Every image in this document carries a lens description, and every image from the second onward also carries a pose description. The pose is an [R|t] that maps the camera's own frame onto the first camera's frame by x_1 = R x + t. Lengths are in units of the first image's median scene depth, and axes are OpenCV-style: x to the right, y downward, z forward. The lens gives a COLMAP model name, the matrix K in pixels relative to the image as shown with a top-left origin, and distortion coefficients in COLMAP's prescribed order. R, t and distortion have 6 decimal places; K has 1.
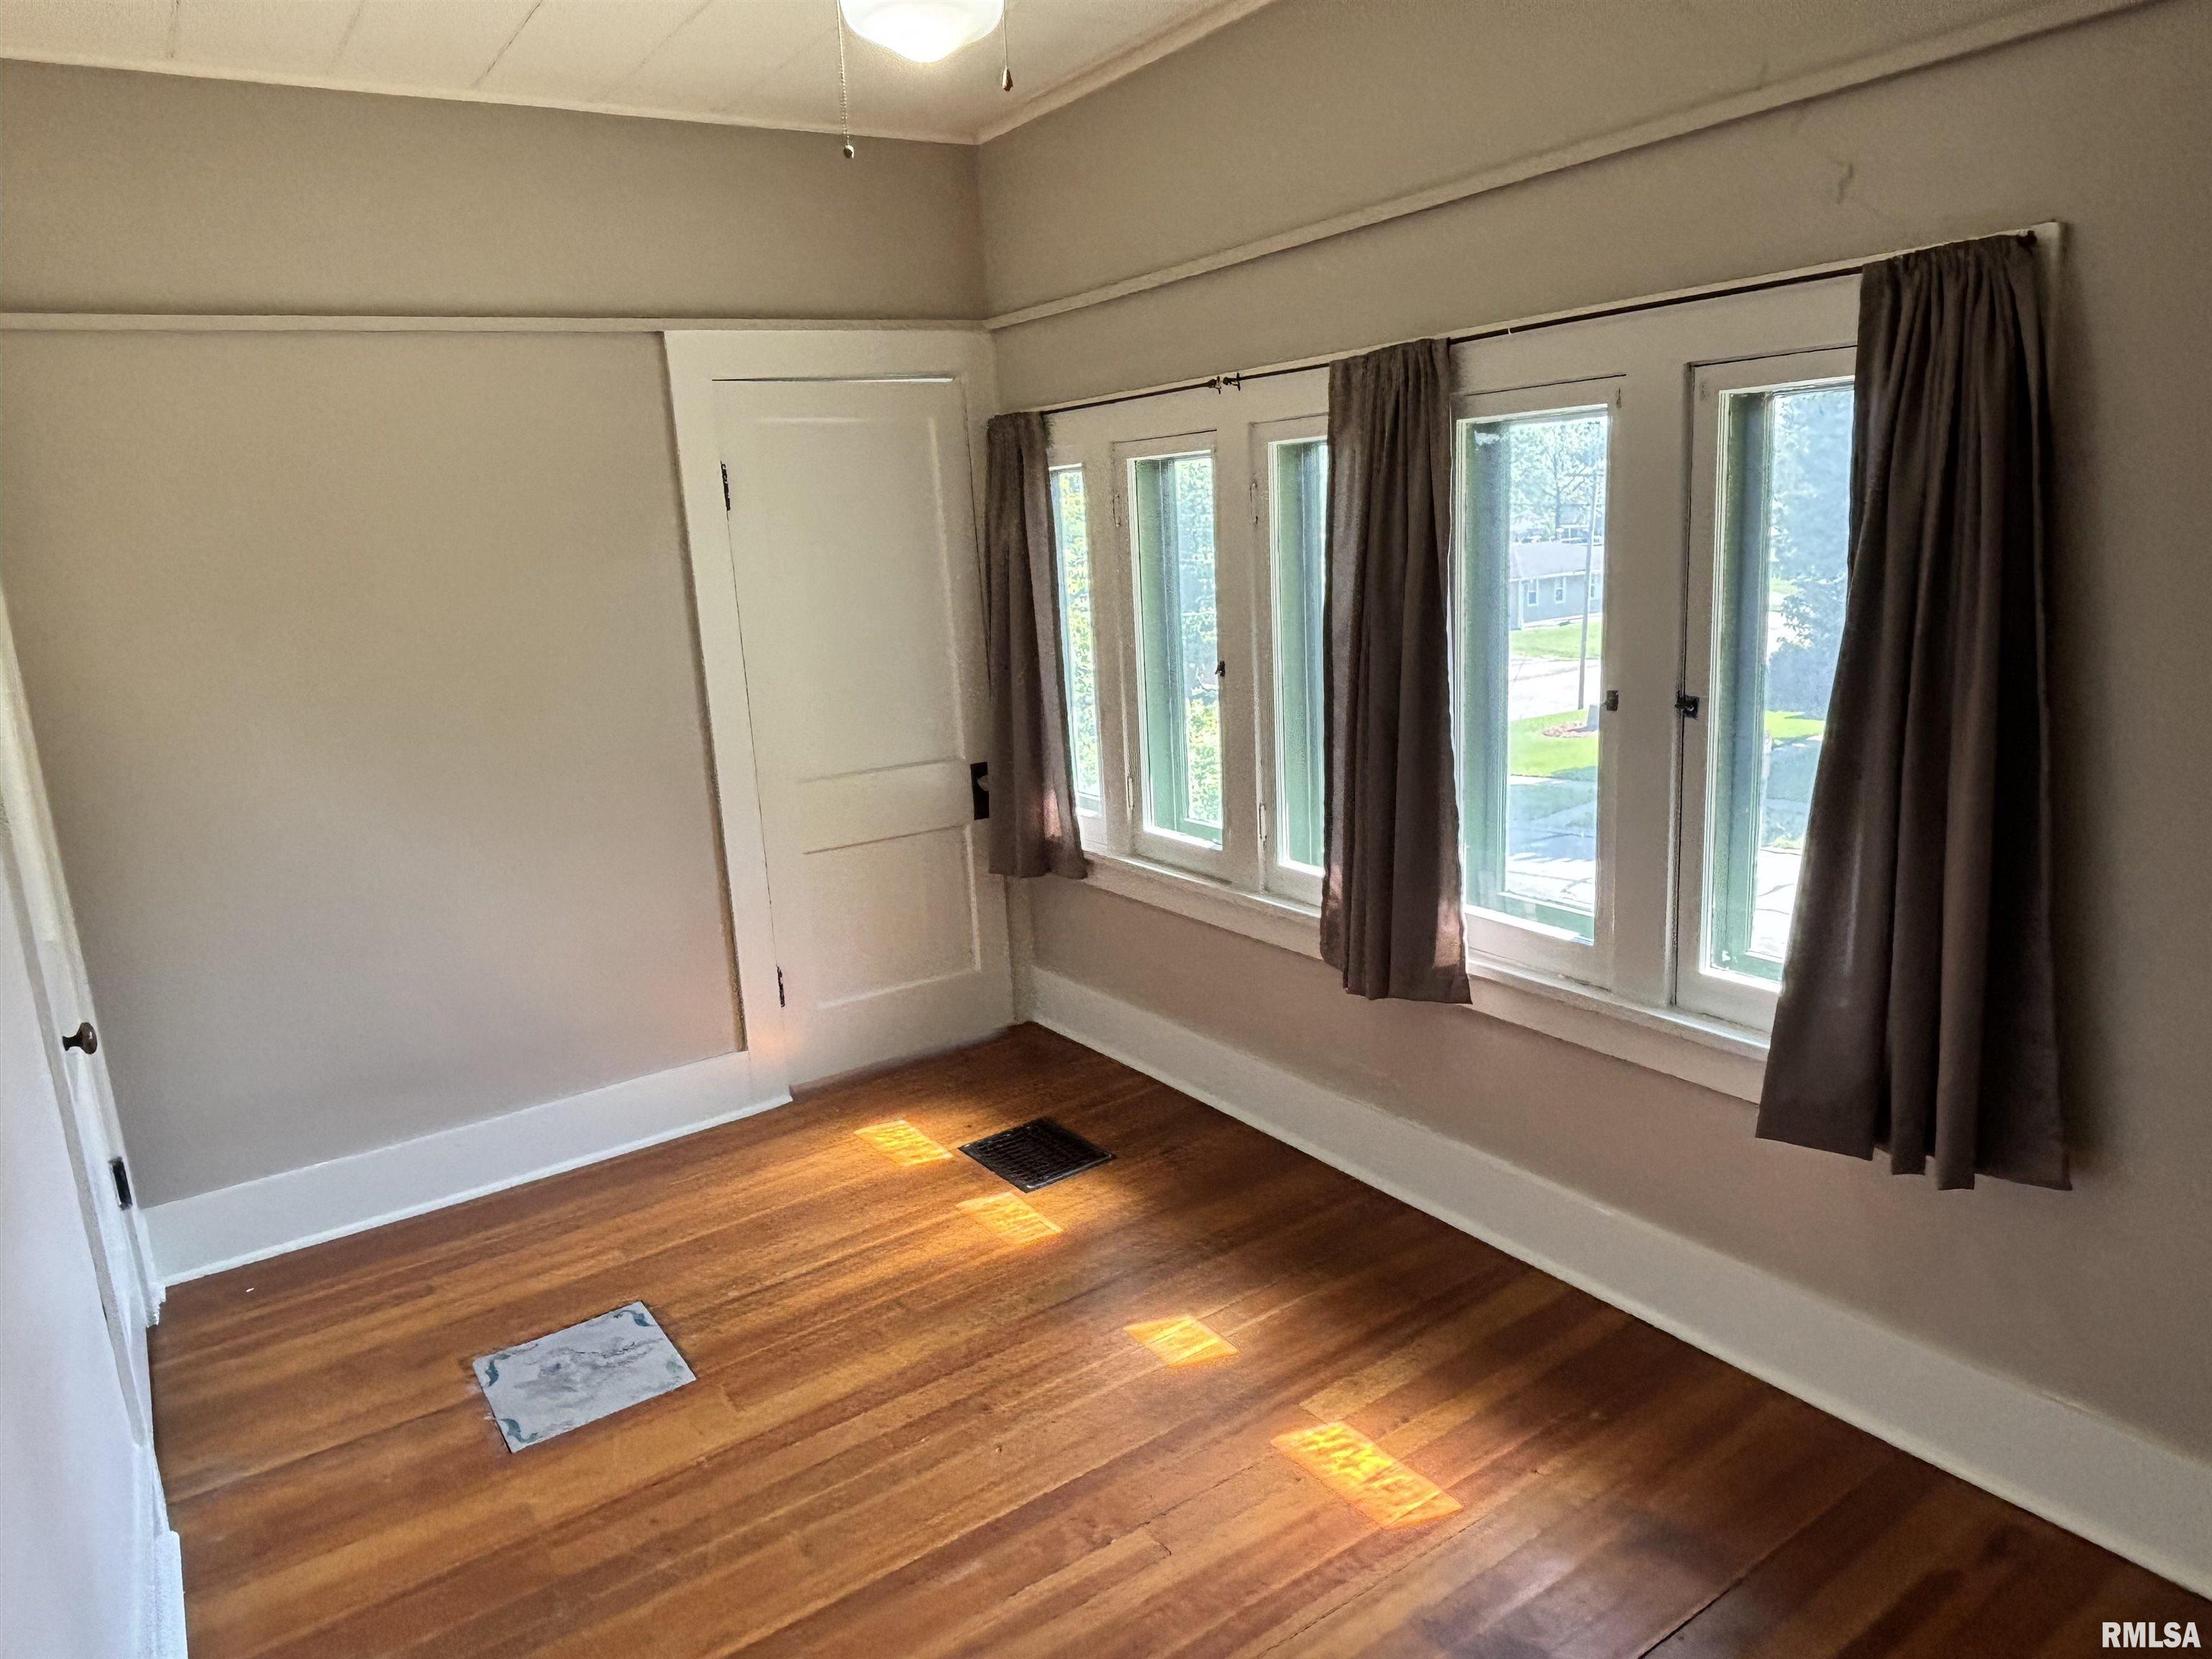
lens RADIAL K [[1432.2, 0, 1113.4], [0, 1432.2, 827.4], [0, 0, 1]] dist [0.051728, -0.079797]
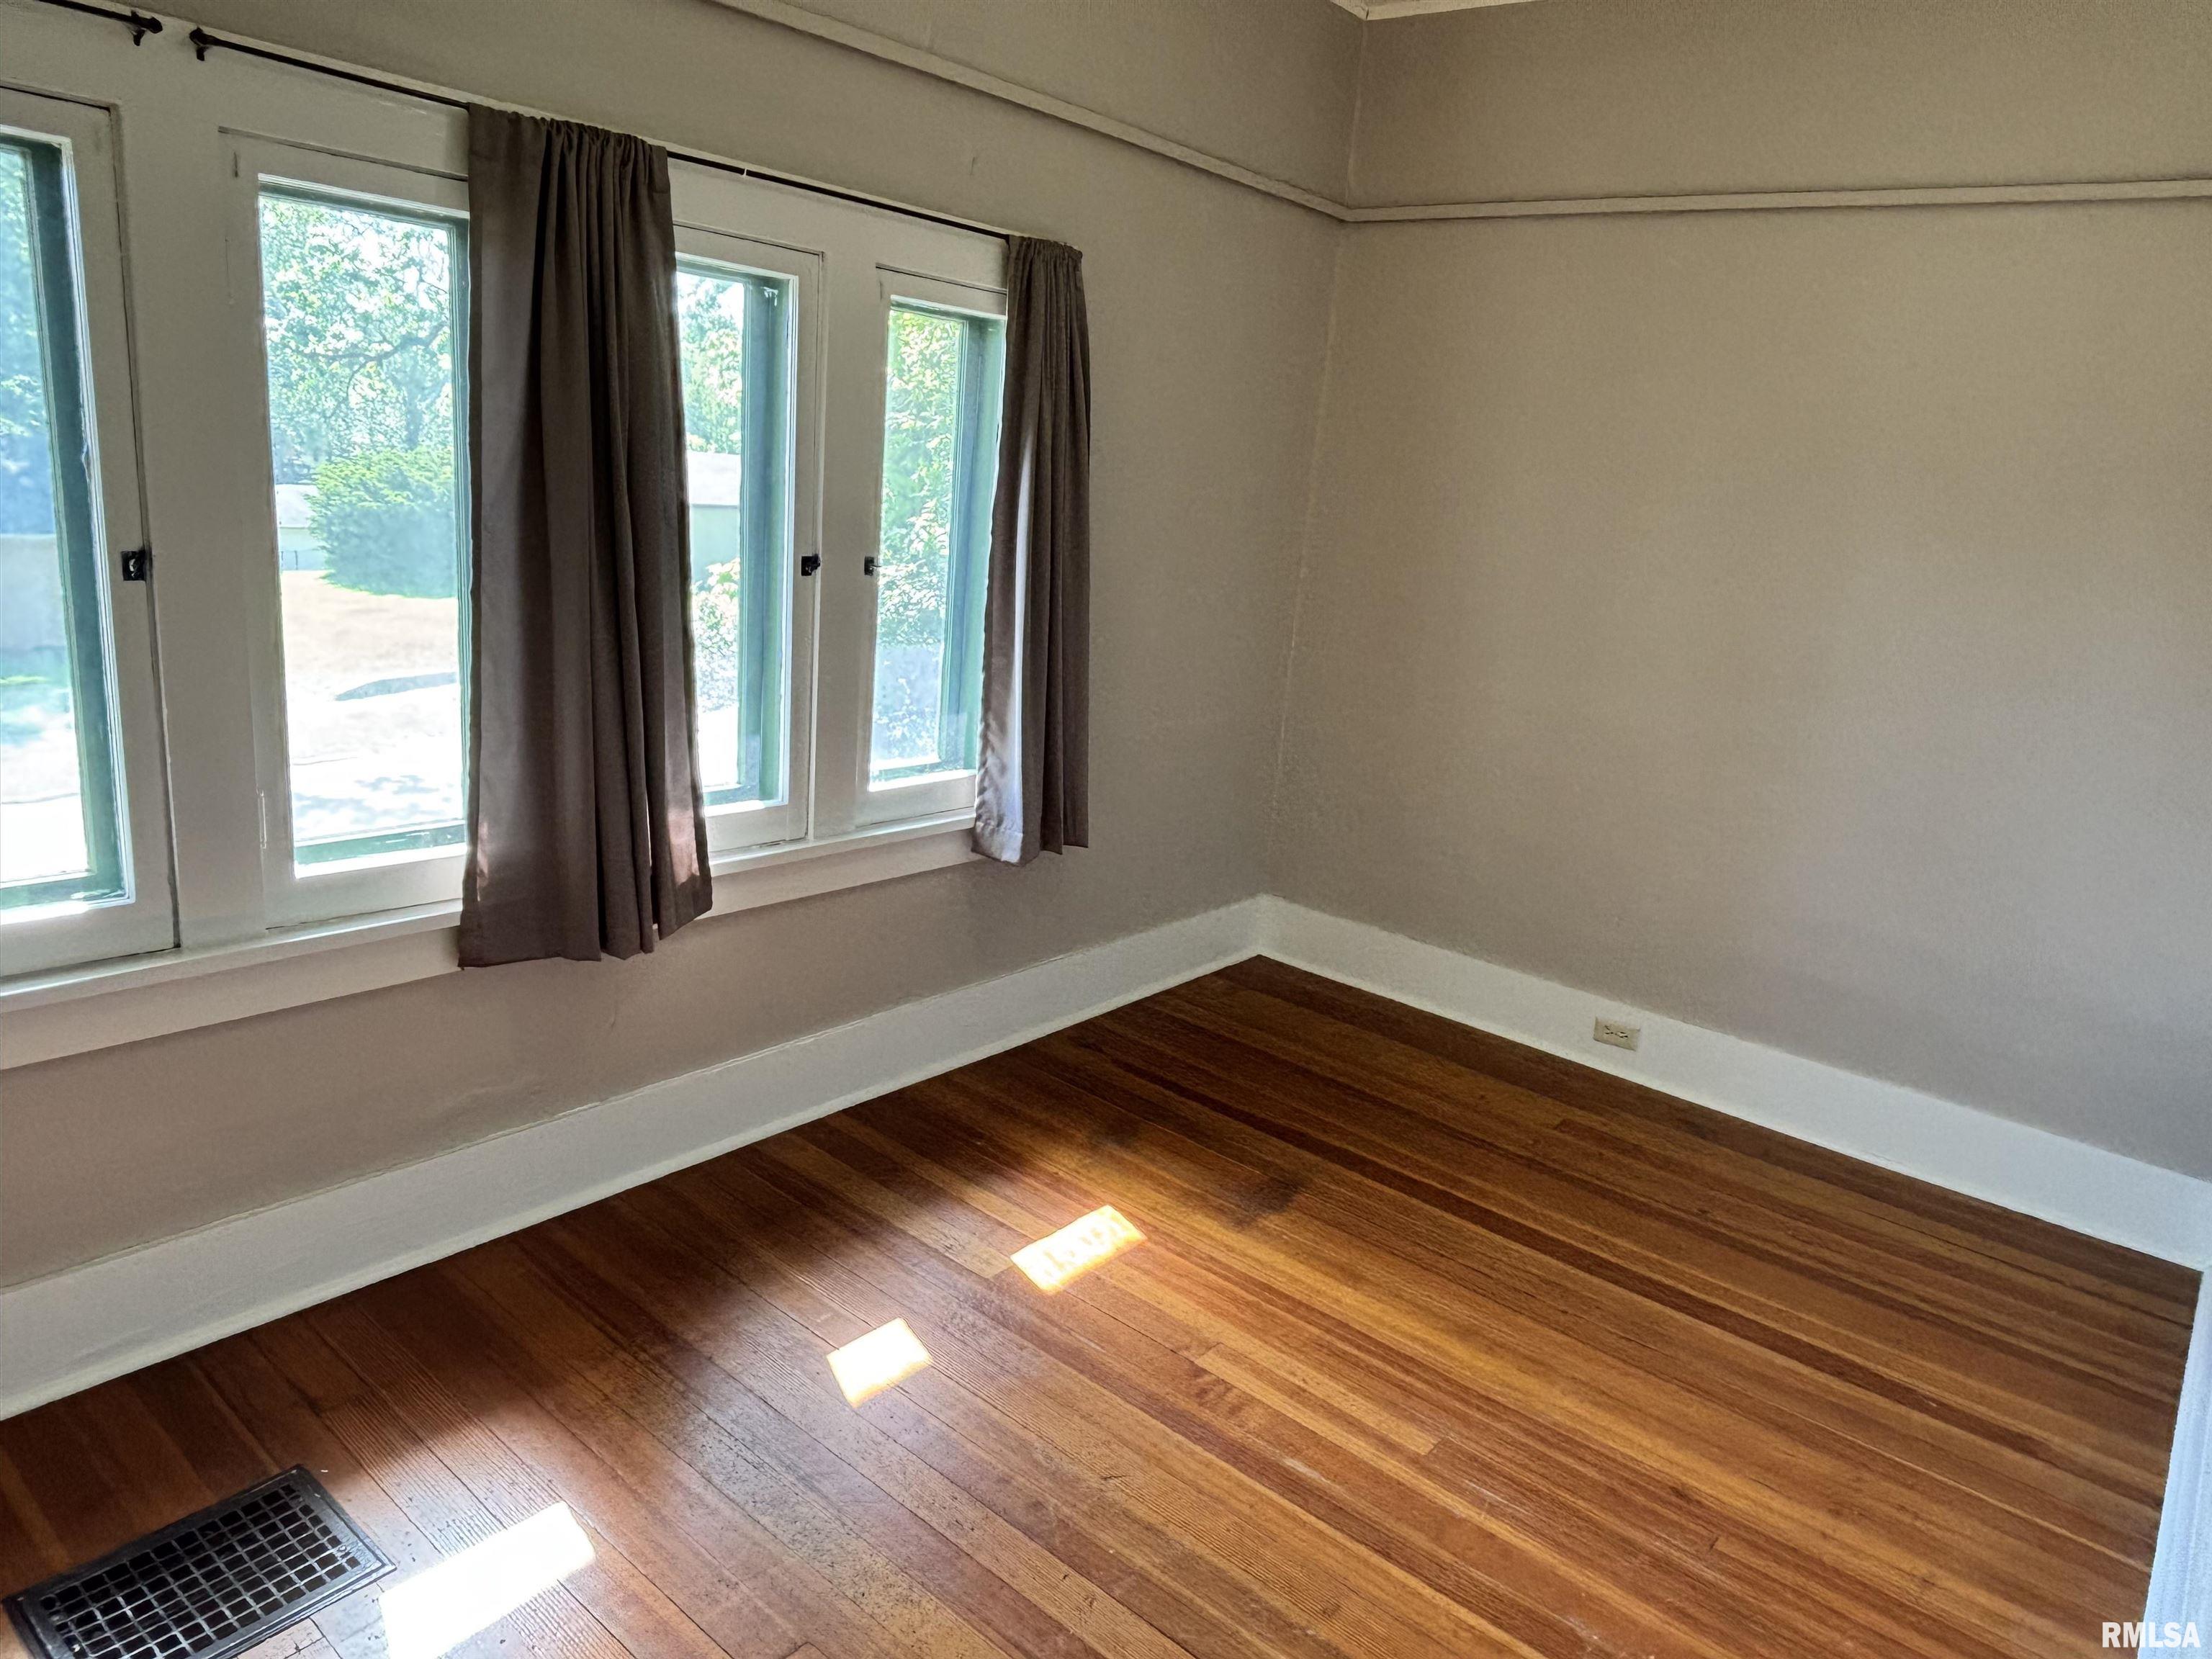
lens RADIAL K [[1432.2, 0, 1113.4], [0, 1432.2, 827.4], [0, 0, 1]] dist [0.051728, -0.079797]
pose [[-0.286783, -0.199822, 0.936924, -0.765798], [0.140594, 0.958636, 0.247487, -0.134509], [-0.947623, 0.202701, -0.246827, 1.095823]]
